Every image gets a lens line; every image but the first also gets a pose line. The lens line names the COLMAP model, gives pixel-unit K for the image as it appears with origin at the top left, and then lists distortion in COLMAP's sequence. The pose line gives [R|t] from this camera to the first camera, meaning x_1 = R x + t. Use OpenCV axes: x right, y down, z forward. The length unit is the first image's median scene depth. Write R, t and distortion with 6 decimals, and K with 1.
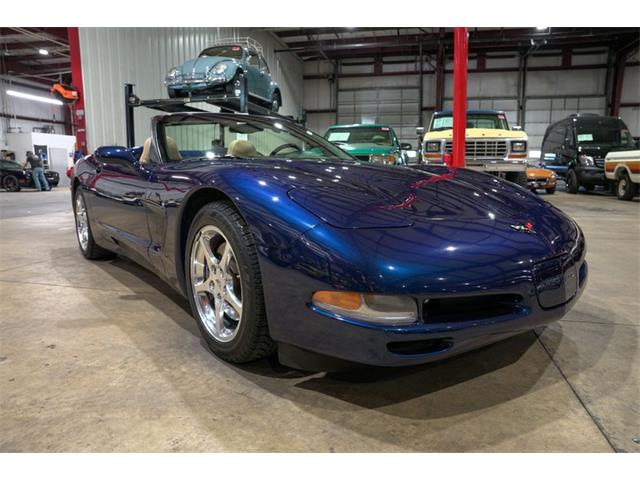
lens RADIAL K [[436.3, 0, 321.4], [0, 436.3, 238.4], [0, 0, 1]] dist [-0.130762, 0.097877]
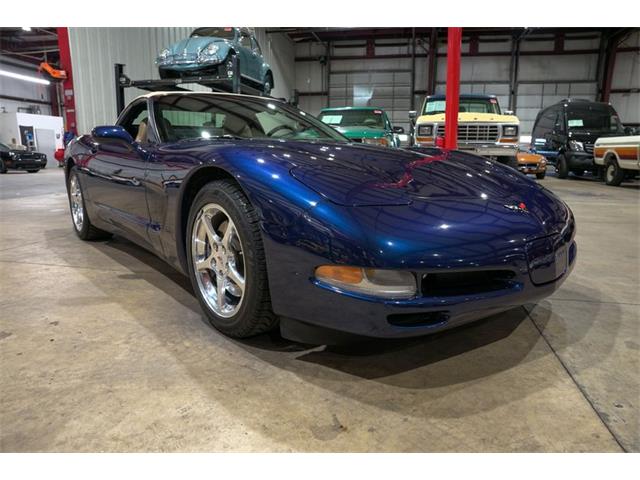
lens RADIAL K [[436.3, 0, 321.8], [0, 436.3, 239.5], [0, 0, 1]] dist [-0.130762, 0.097877]
pose [[0.999723, 0.002915, 0.023361, -0.015073], [-0.003826, 0.999230, 0.039058, 0.009281], [-0.023229, -0.039136, 0.998964, -0.017336]]
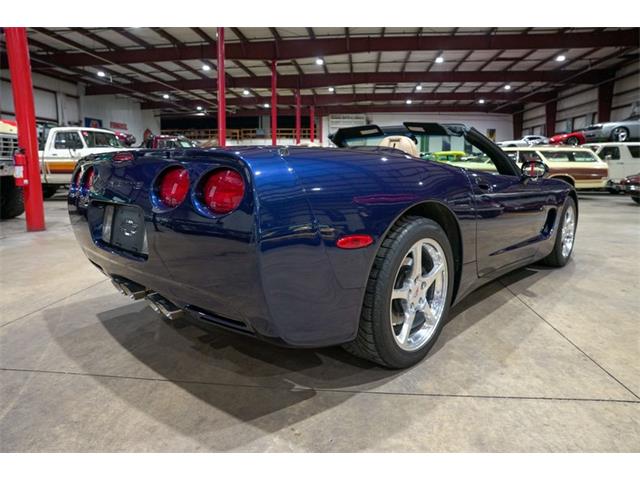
lens RADIAL K [[436.3, 0, 323.2], [0, 436.3, 237.3], [0, 0, 1]] dist [-0.130762, 0.097877]
pose [[-0.137592, -0.158794, 0.977677, -1.472533], [0.150146, 0.972315, 0.179054, -0.299336], [-0.979043, 0.171431, -0.109940, 1.650053]]
